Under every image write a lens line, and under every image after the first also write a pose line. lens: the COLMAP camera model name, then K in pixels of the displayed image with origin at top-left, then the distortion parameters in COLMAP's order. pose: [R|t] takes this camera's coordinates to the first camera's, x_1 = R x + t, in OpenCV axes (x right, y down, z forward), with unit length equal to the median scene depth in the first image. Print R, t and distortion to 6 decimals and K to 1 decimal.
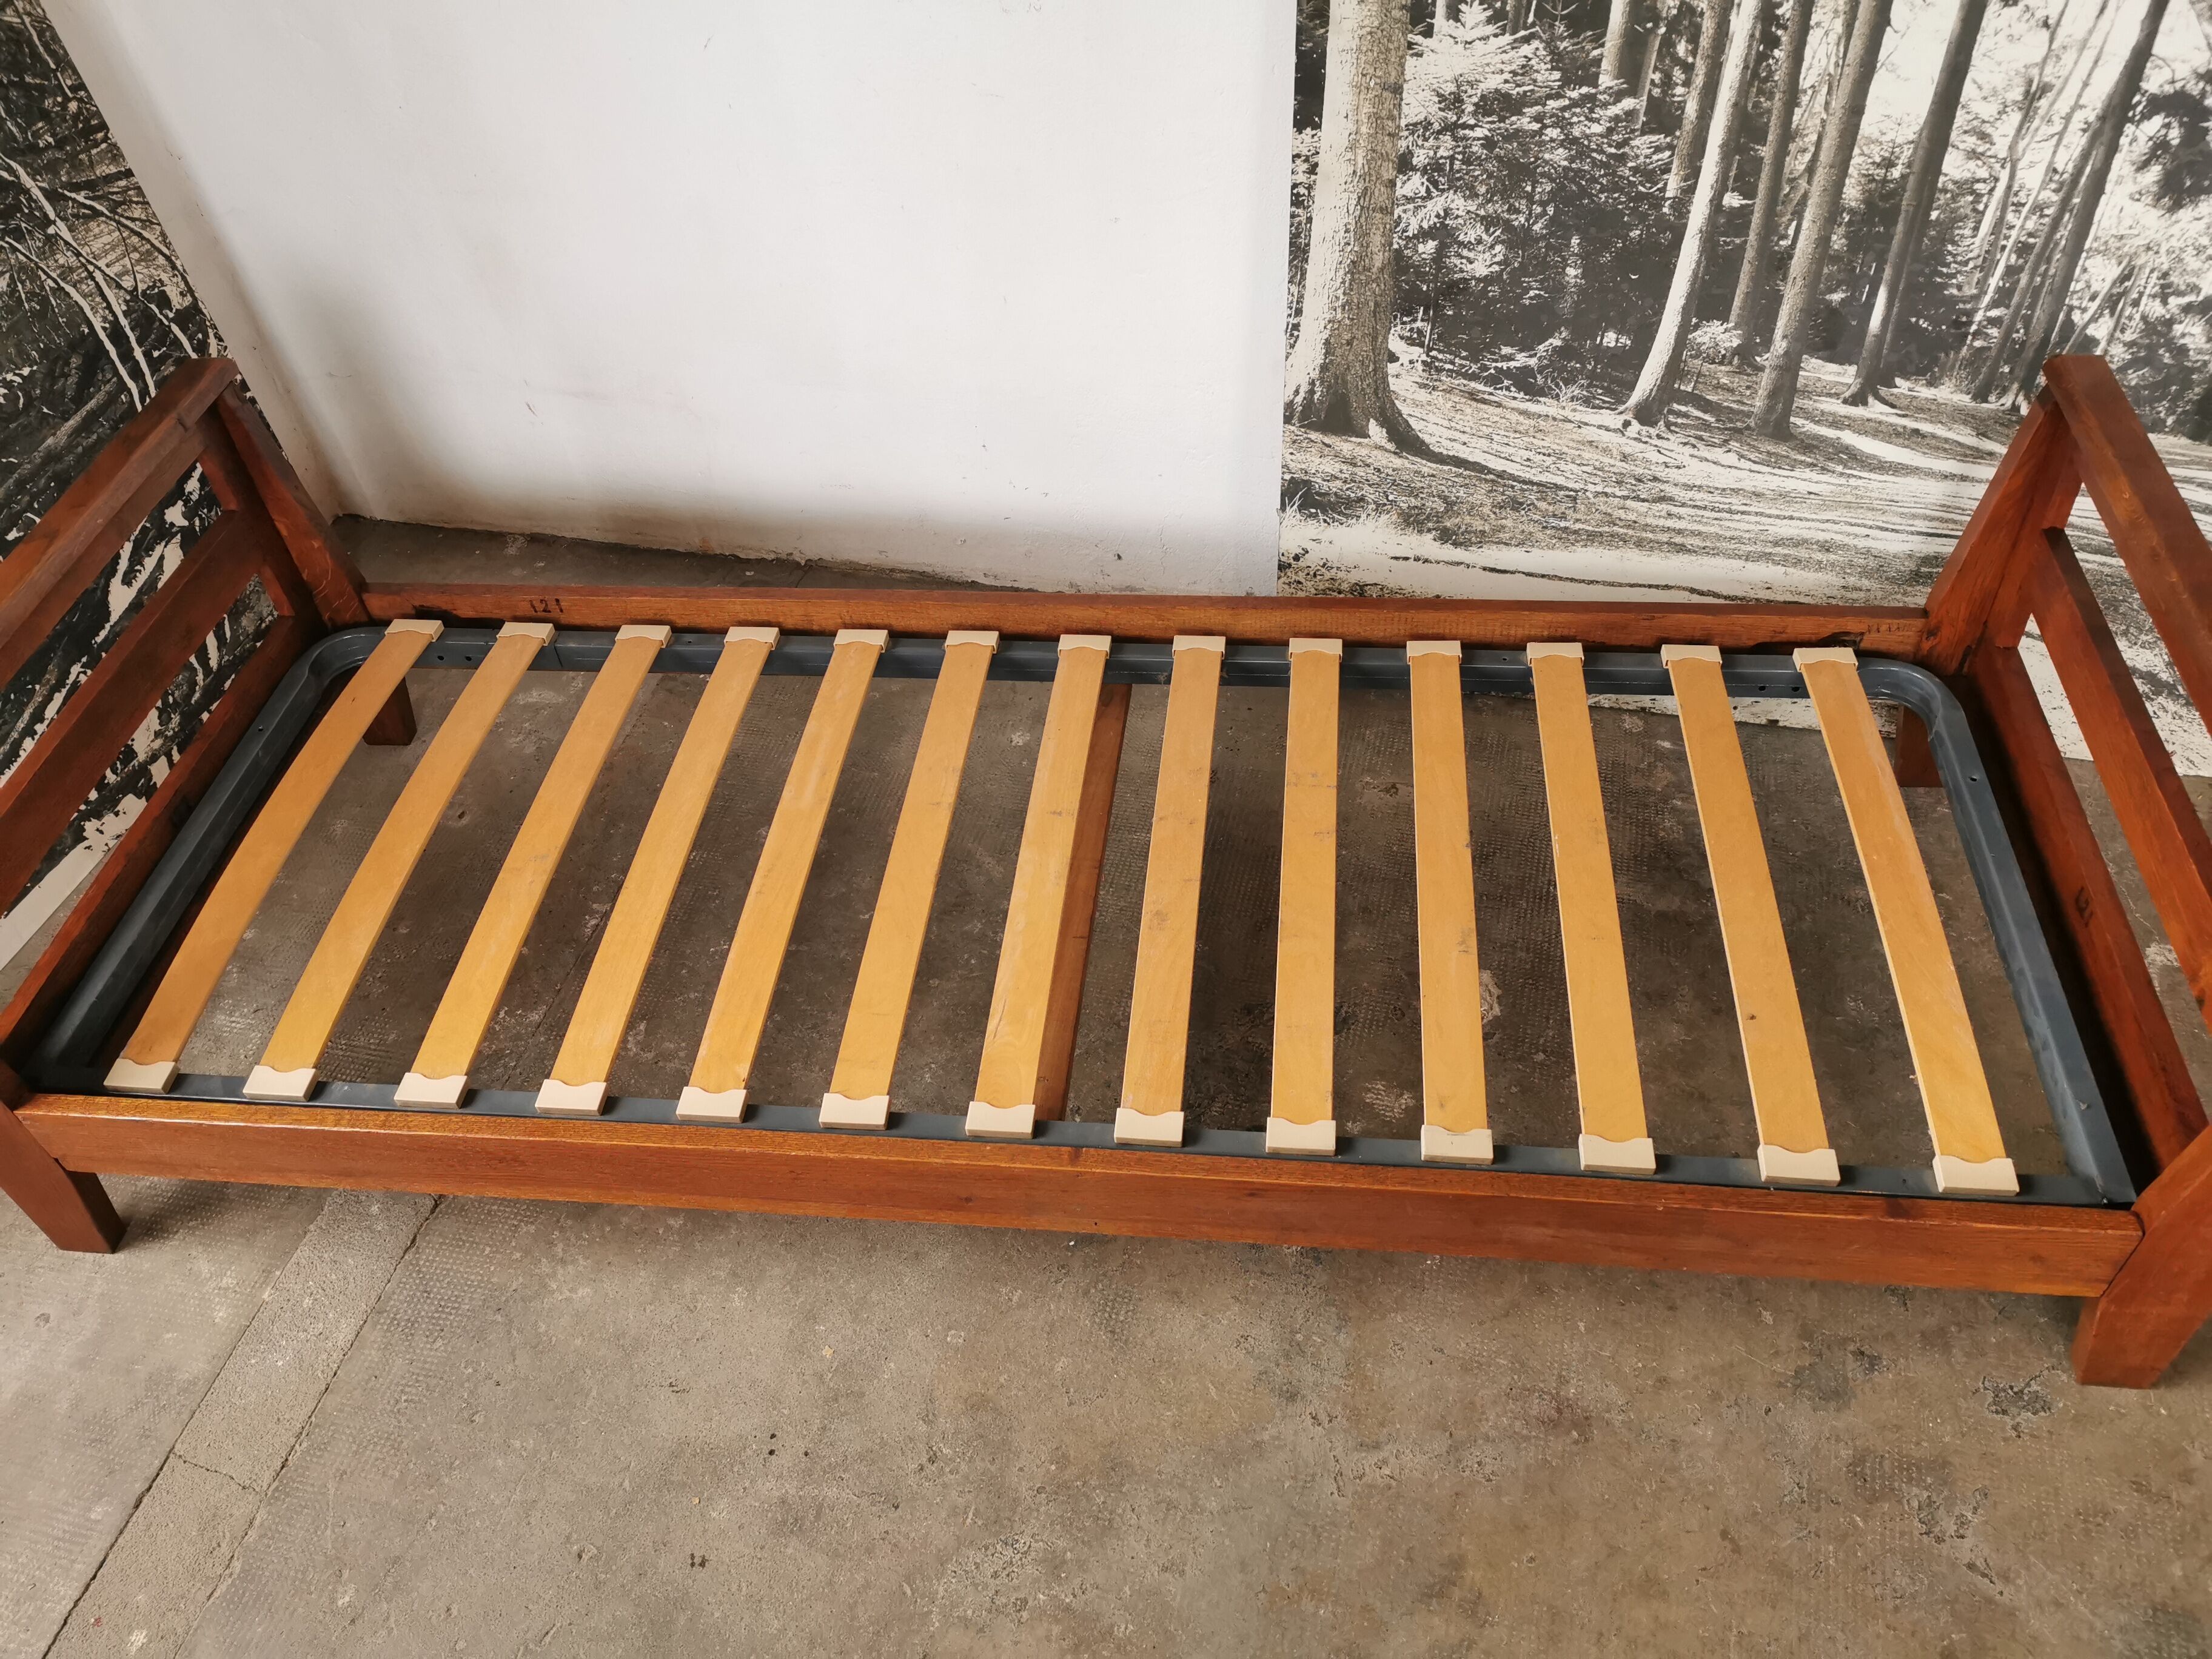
lens RADIAL K [[1696.7, 0, 1107.2], [0, 1696.7, 831.8], [0, 0, 1]] dist [0.096204, -0.155279]
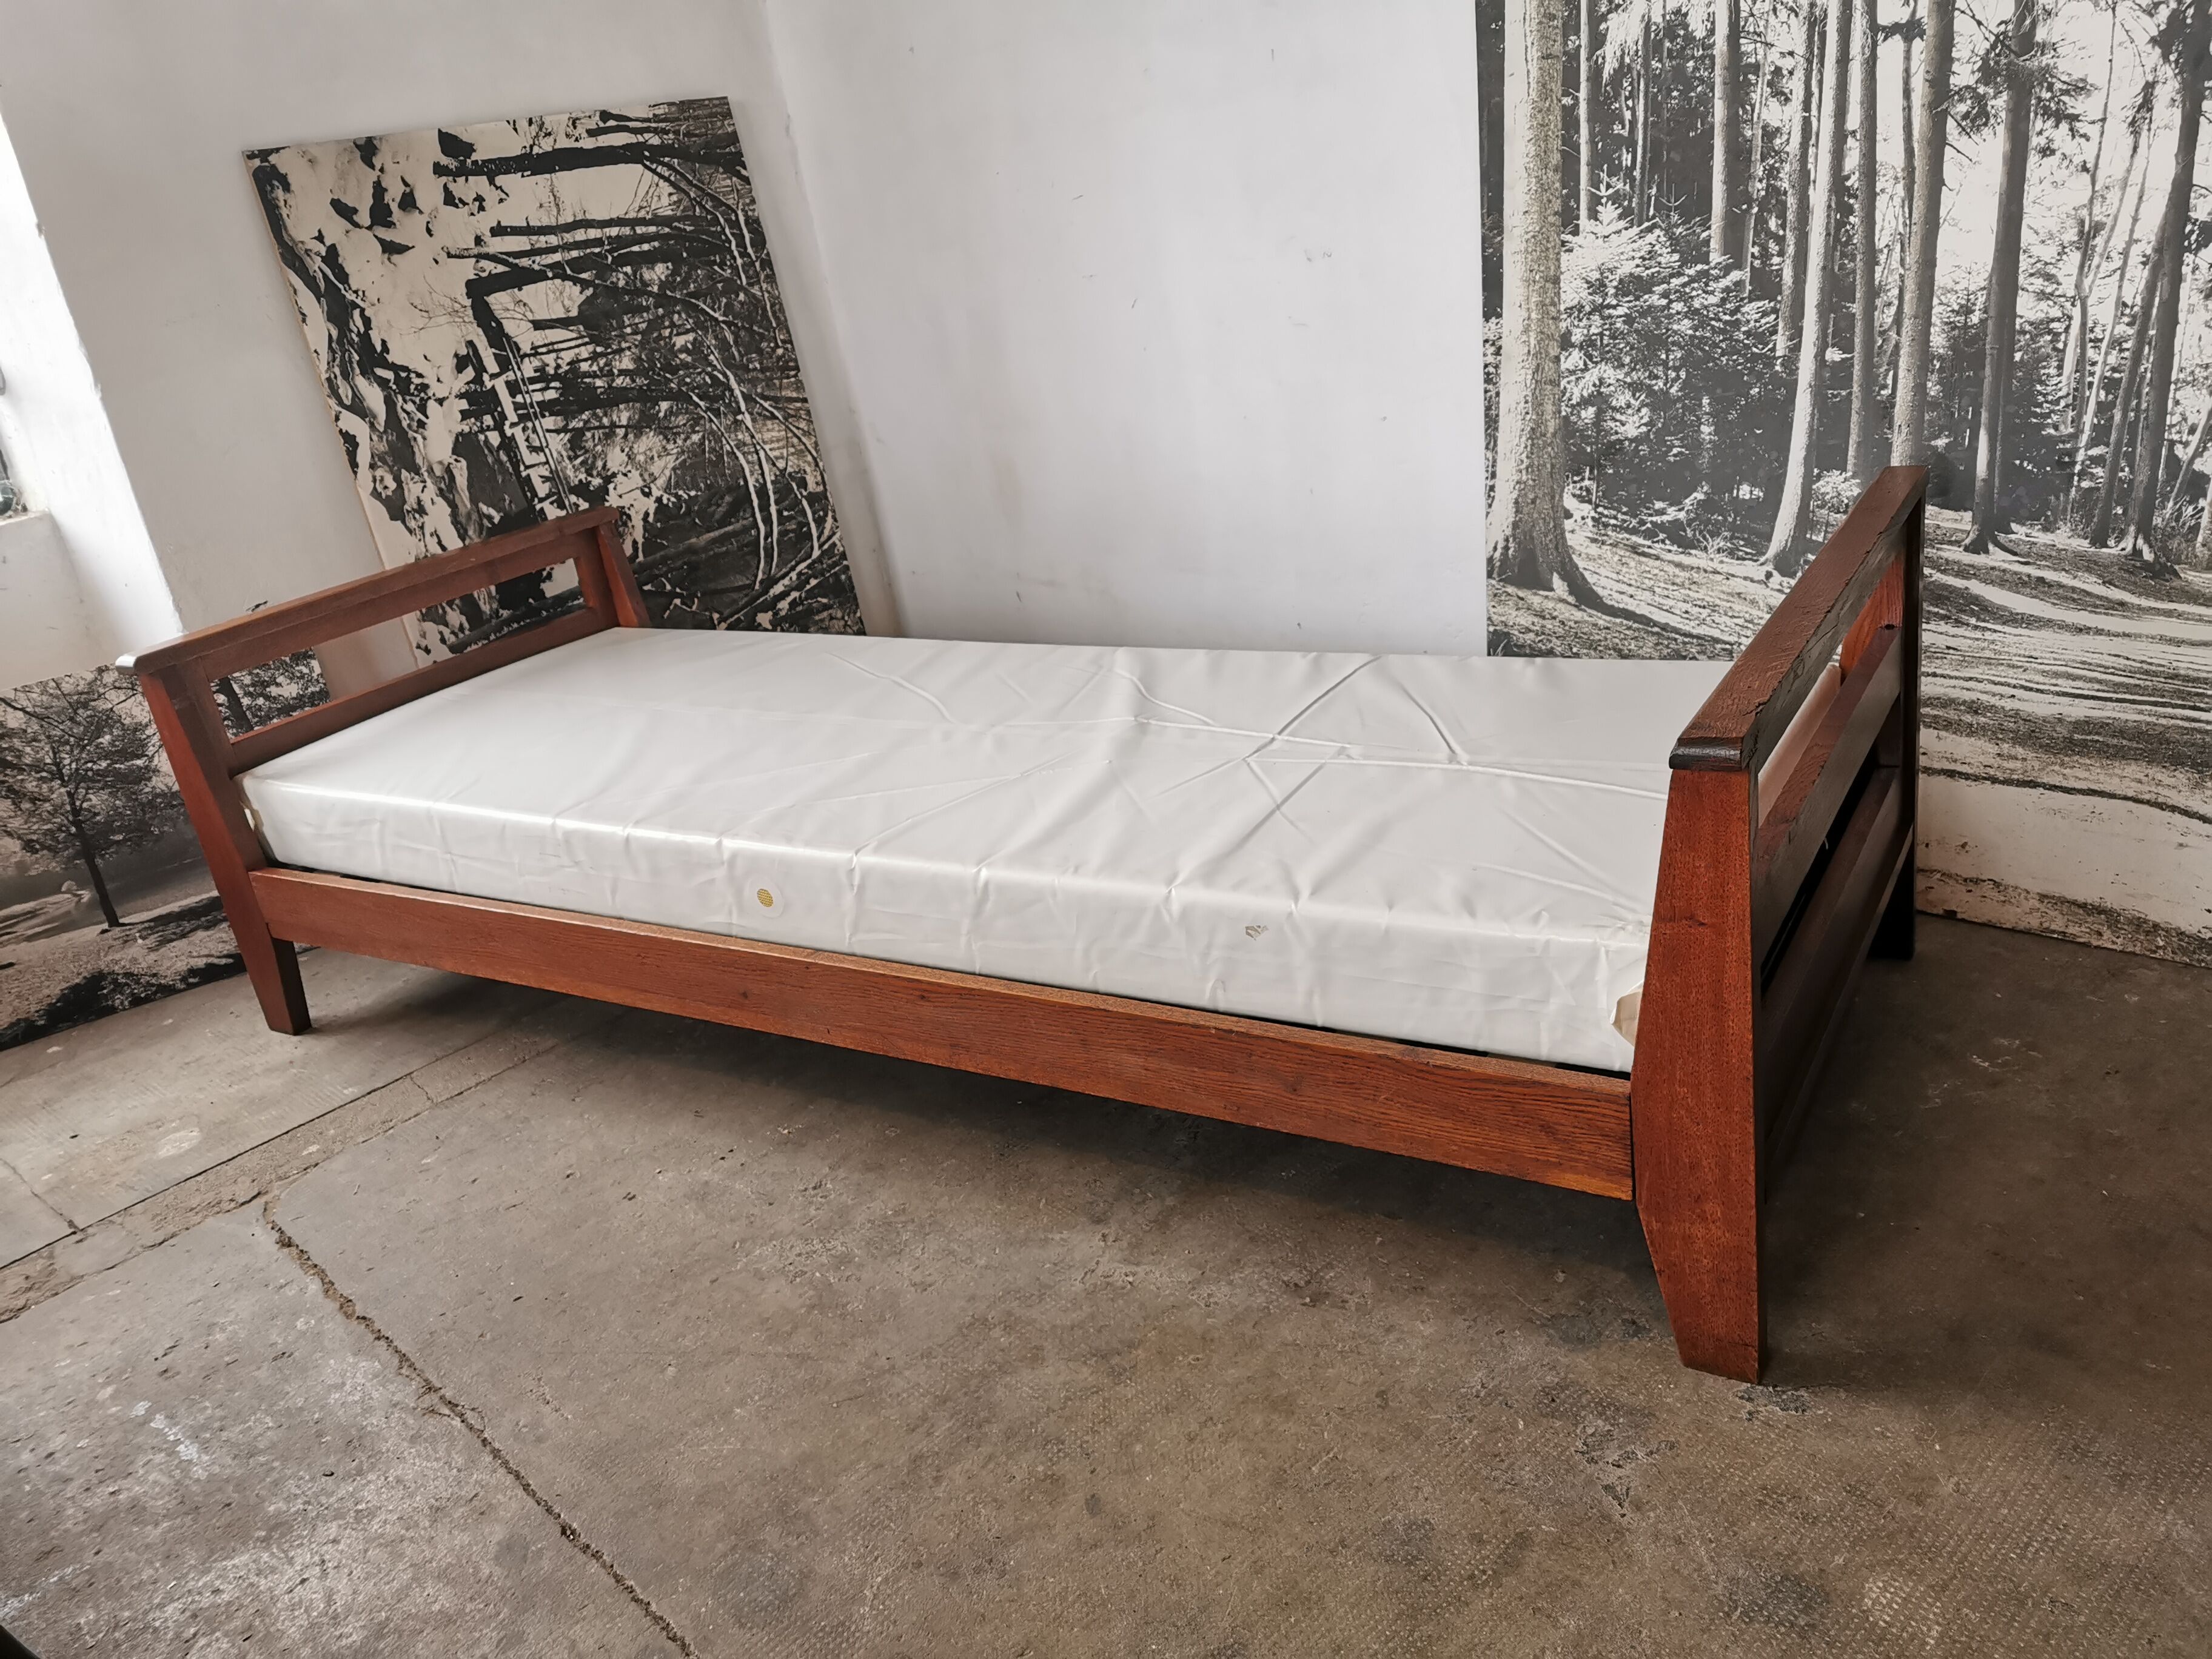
lens RADIAL K [[1700.0, 0, 1111.5], [0, 1700.0, 827.7], [0, 0, 1]] dist [0.097284, -0.160492]
pose [[0.859613, 0.132762, -0.493396, 0.533351], [-0.298491, 0.914223, -0.274044, 0.342502], [0.414691, 0.382846, 0.825506, 0.007011]]
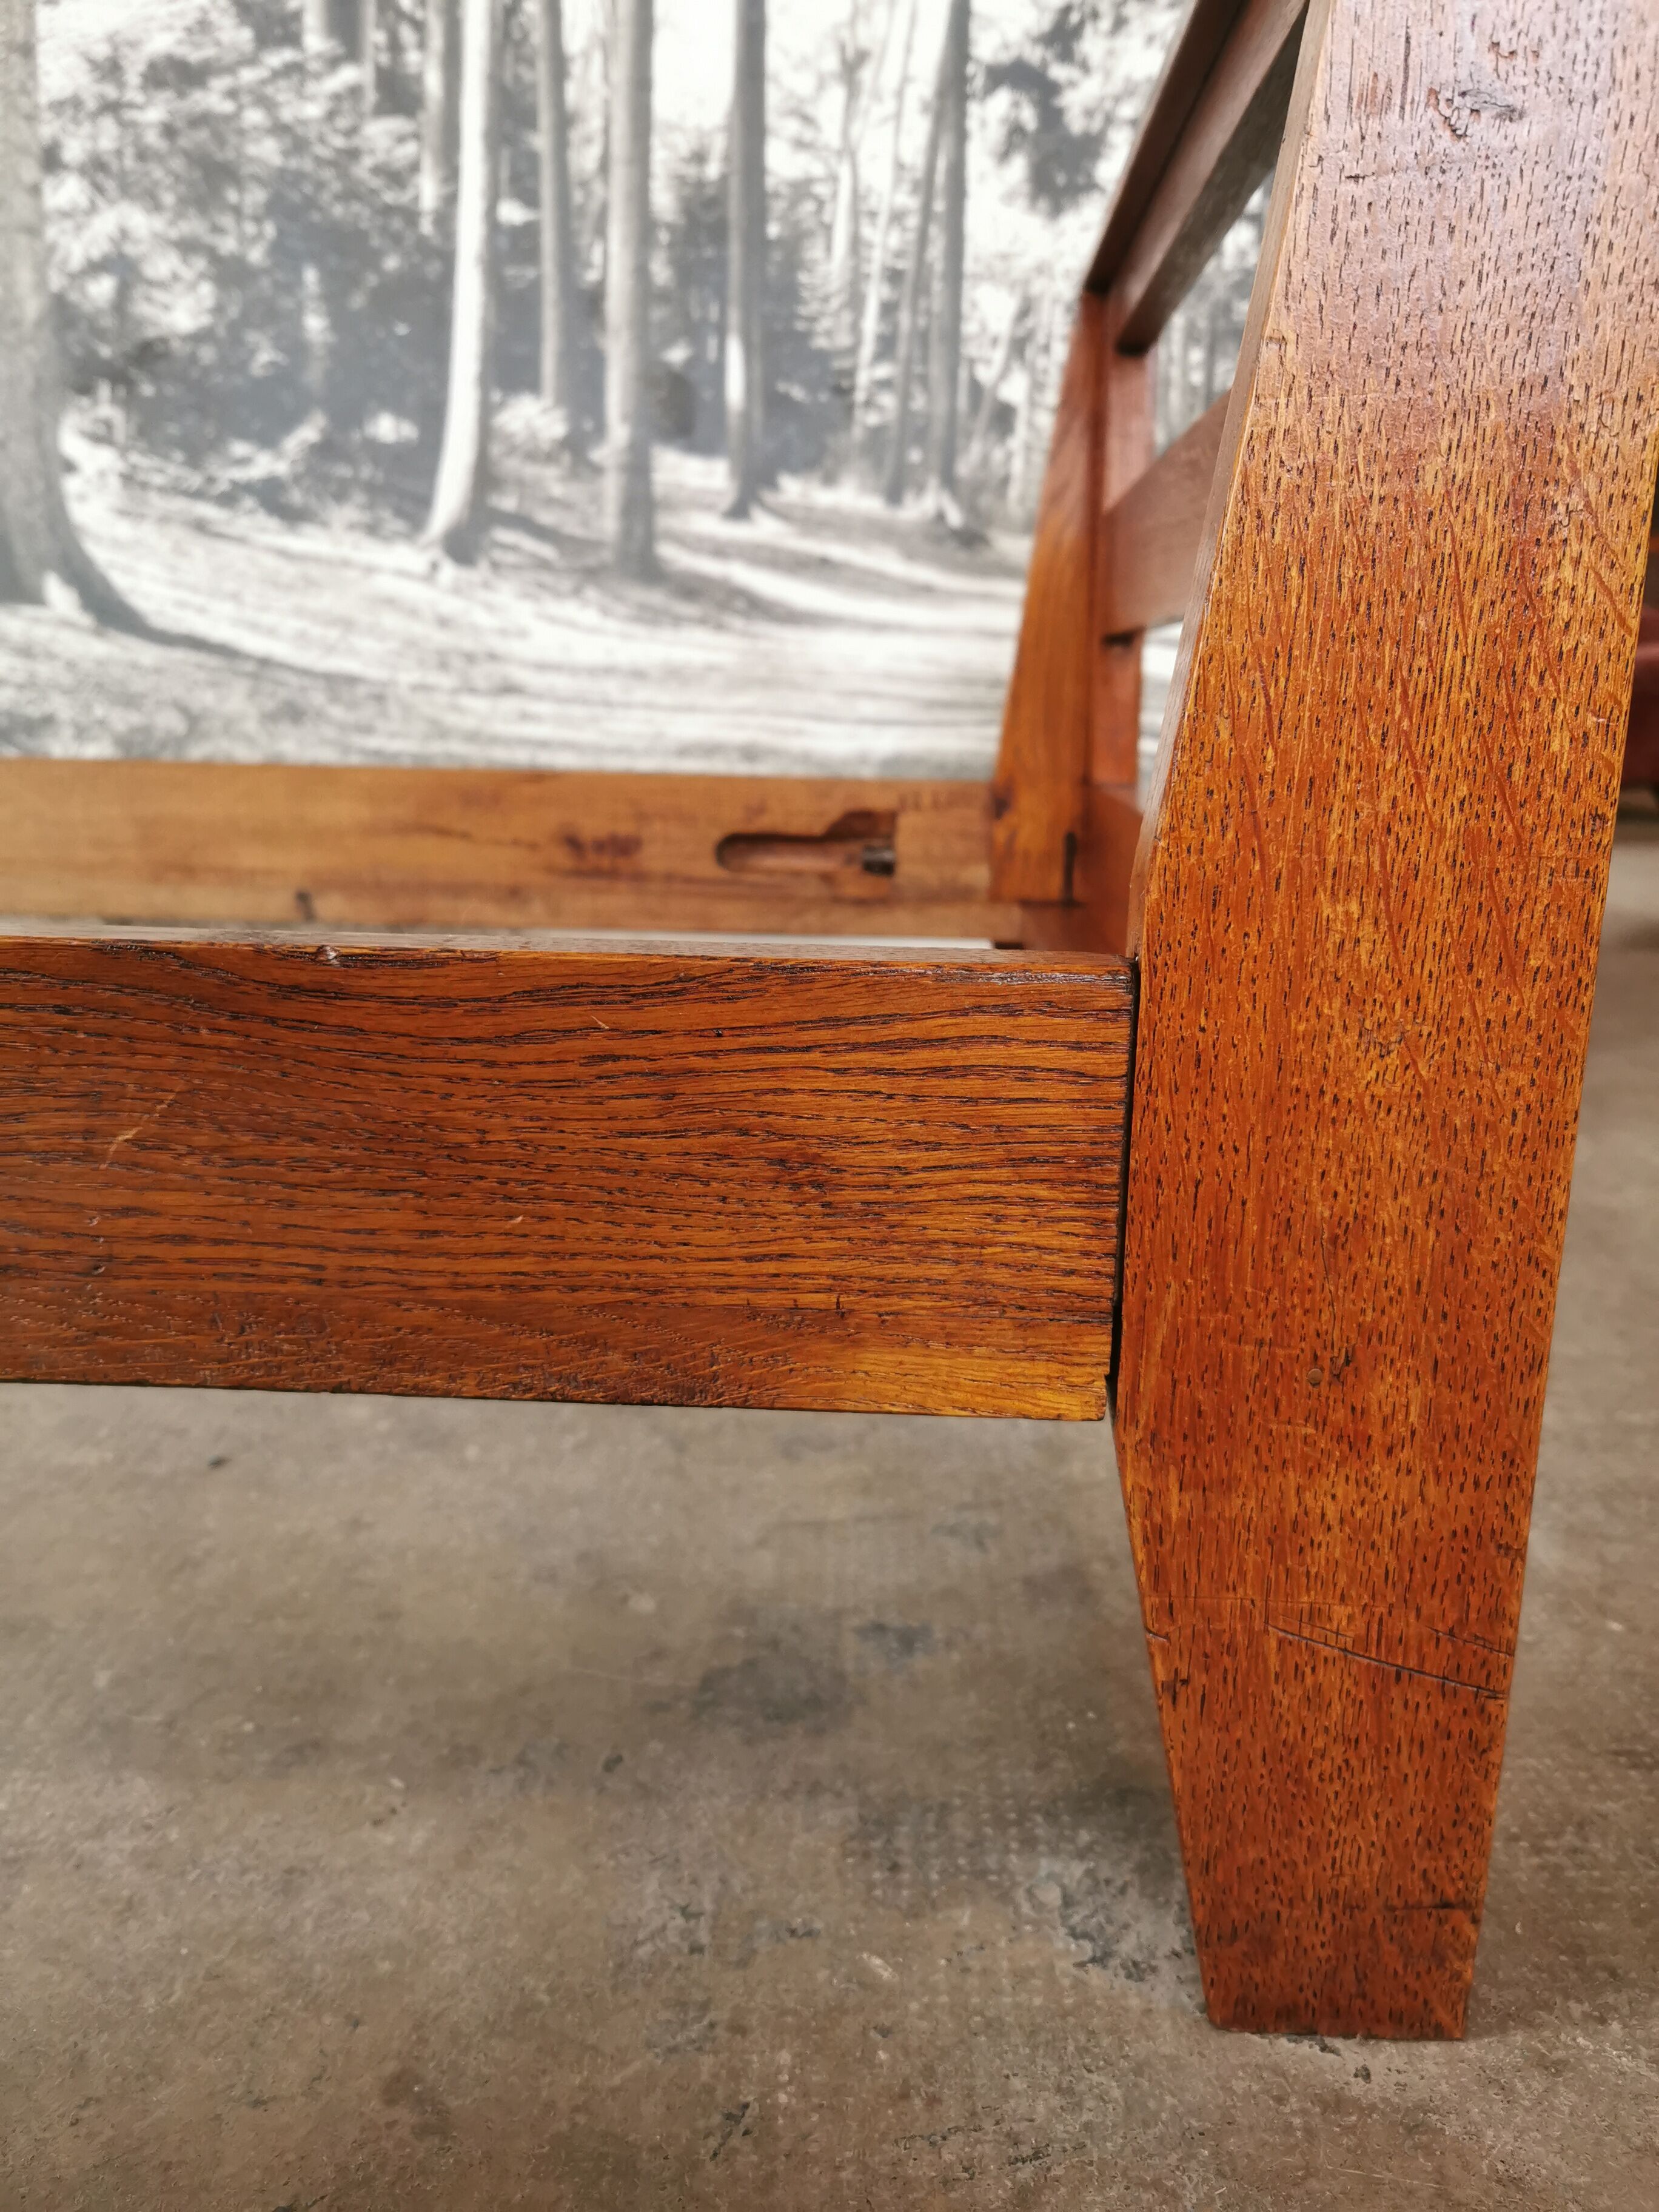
lens RADIAL K [[1728.3, 0, 851.1], [0, 1728.3, 1109.0], [0, 0, 1]] dist [0.067181, -0.119441]
pose [[0.956023, 0.009383, 0.293141, 0.277788], [0.149853, 0.843552, -0.515718, 0.344802], [-0.252118, 0.536966, 0.805049, 0.553250]]
